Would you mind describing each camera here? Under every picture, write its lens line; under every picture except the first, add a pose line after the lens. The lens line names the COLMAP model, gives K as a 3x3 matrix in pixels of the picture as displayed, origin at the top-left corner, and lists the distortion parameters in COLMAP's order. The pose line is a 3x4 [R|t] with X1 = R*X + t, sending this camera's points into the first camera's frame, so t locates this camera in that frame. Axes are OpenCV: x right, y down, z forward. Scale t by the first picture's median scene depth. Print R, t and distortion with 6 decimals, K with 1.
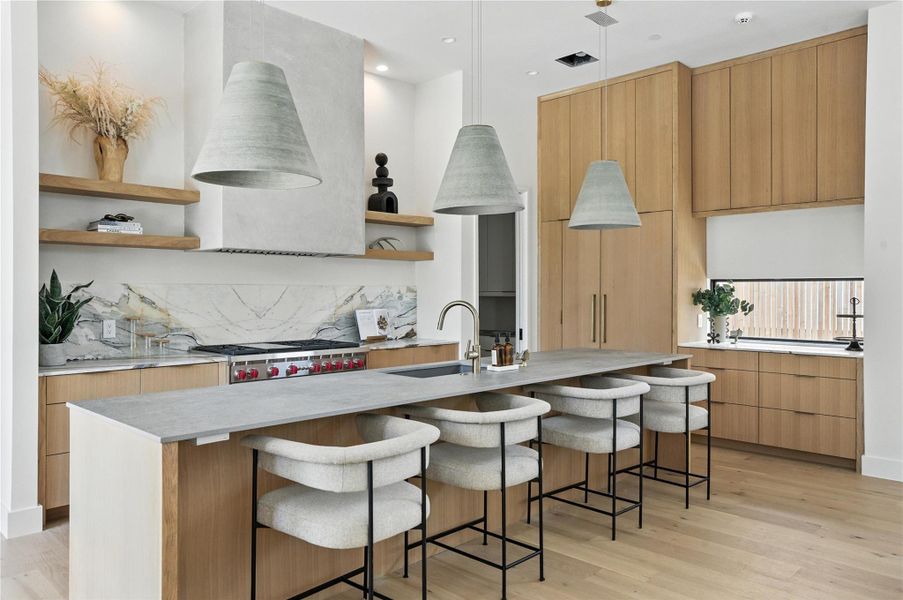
lens RADIAL K [[645.2, 0, 452.3], [0, 645.2, 296.1], [0, 0, 1]] dist [0.004556, 0.001264]
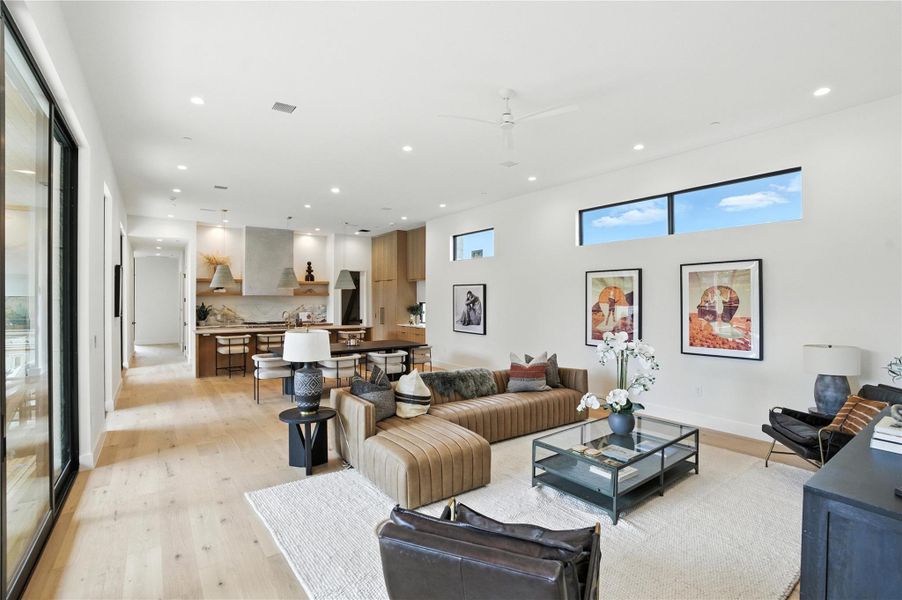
lens RADIAL K [[413.3, 0, 447.5], [0, 413.3, 303.7], [0, 0, 1]] dist [-0.023126, 0.002996]
pose [[0.983275, 0.001040, -0.182123, 1.173057], [-0.000920, 0.999999, 0.000743, -0.028957], [0.182124, -0.000563, 0.983275, -1.067601]]
